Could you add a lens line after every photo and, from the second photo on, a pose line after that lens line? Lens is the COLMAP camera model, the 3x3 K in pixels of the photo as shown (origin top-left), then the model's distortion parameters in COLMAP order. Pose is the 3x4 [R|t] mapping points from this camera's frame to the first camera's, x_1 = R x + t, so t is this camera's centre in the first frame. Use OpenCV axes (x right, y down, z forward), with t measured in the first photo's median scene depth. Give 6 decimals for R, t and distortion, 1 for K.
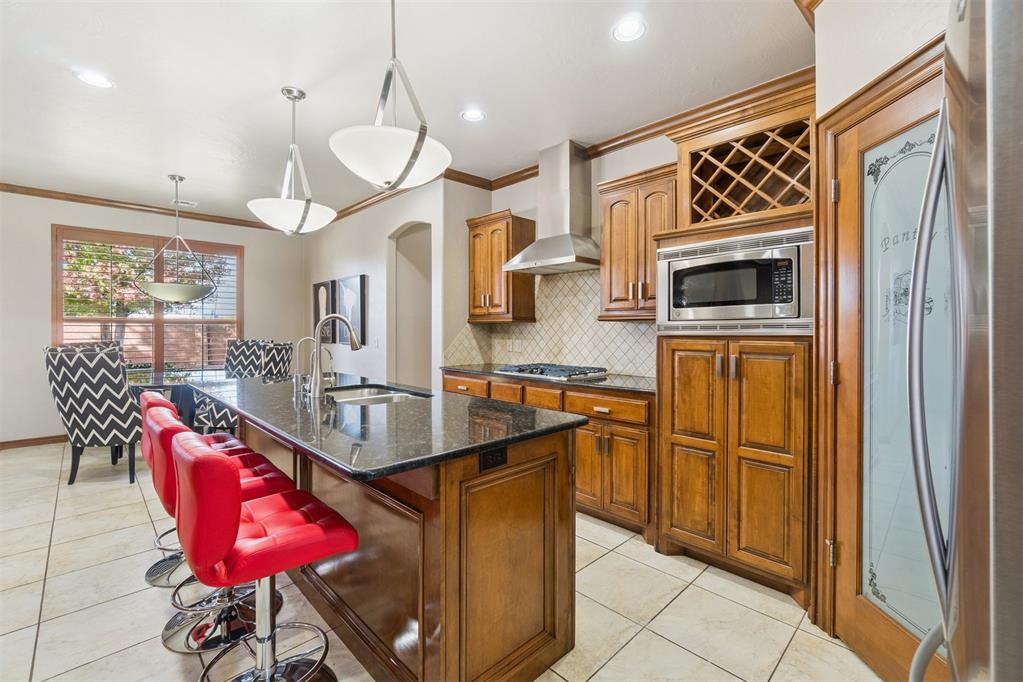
lens RADIAL K [[441.4, 0, 514.3], [0, 441.4, 331.2], [0, 0, 1]] dist [-0.002470, 0.000268]
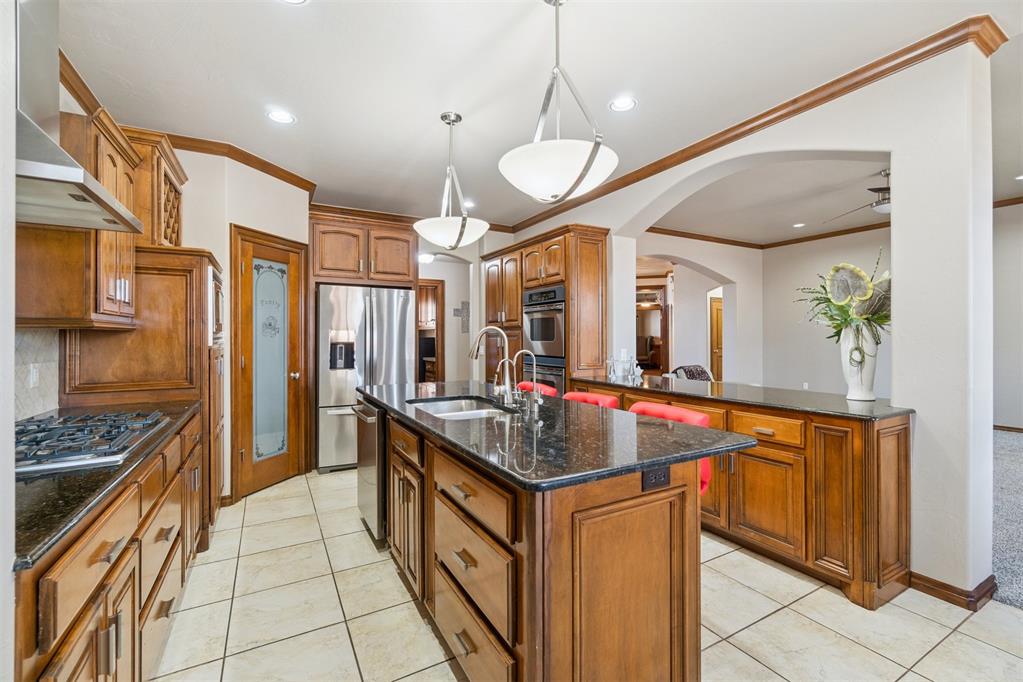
lens RADIAL K [[439.4, 0, 513.6], [0, 439.4, 334.7], [0, 0, 1]] dist [-0.003186, 0.000777]
pose [[-0.964226, 0.005351, 0.265028, -0.587507], [0.006181, 0.999978, 0.002297, -0.013704], [-0.265010, 0.003853, -0.964238, 1.599588]]
